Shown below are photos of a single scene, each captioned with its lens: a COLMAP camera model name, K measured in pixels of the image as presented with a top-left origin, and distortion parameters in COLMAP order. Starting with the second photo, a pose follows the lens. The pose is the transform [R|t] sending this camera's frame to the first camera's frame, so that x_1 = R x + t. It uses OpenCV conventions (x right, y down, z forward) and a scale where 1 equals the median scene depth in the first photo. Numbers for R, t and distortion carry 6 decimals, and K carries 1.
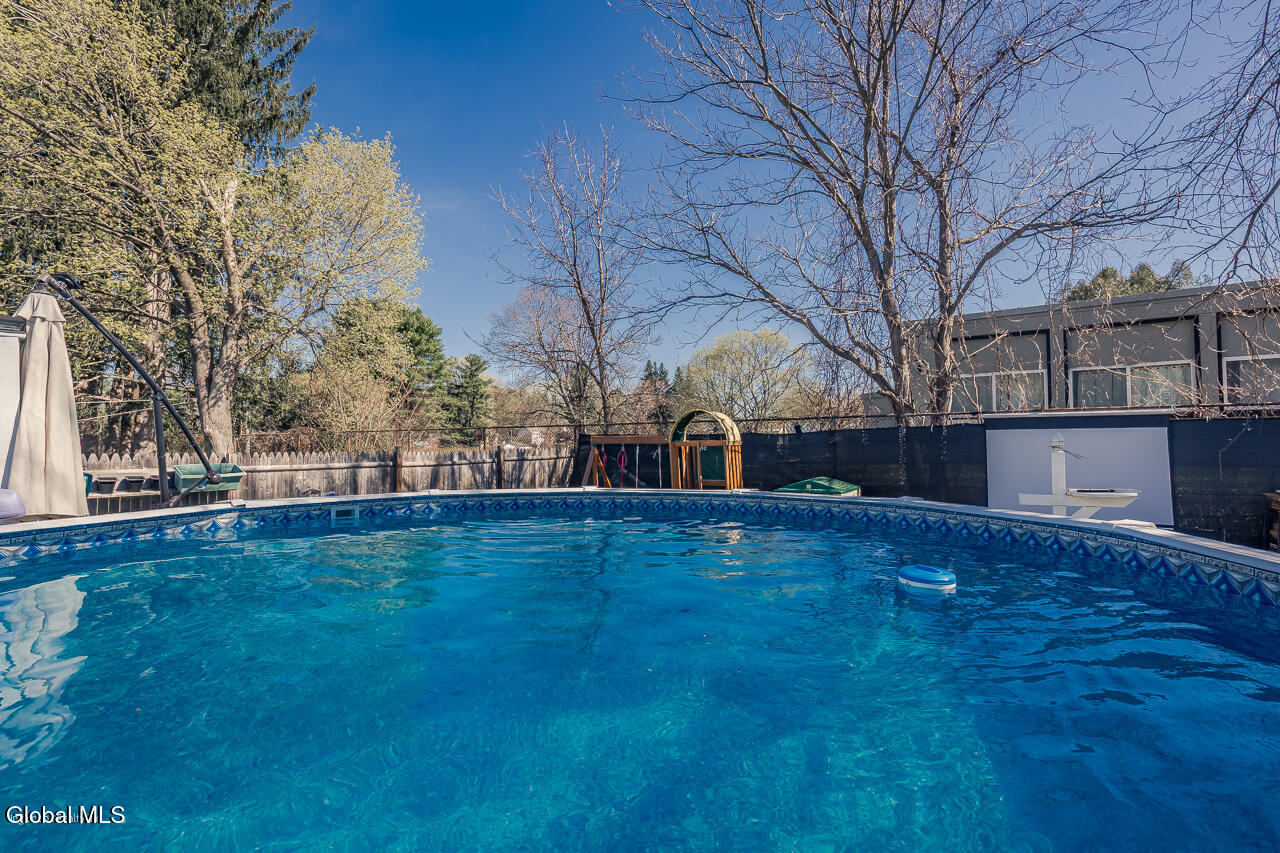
lens RADIAL K [[576.8, 0, 640.1], [0, 576.8, 435.7], [0, 0, 1]] dist [0.003682, -0.000139]
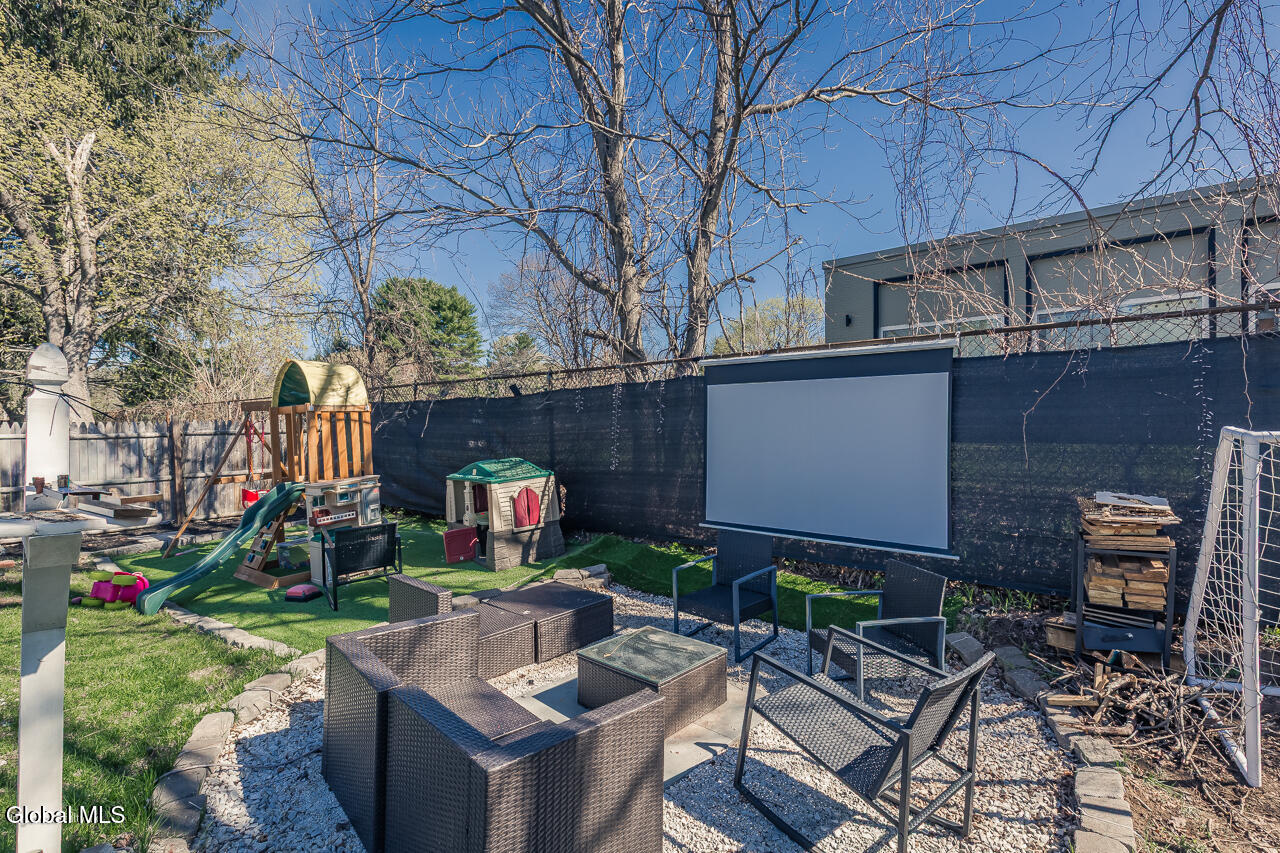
lens RADIAL K [[576.8, 0, 645.1], [0, 576.8, 424.4], [0, 0, 1]] dist [0.003682, -0.000139]
pose [[0.992363, -0.000755, -0.123349, 0.304819], [0.002977, 0.999837, 0.017826, 0.010230], [0.123316, -0.018057, 0.992203, 0.186460]]
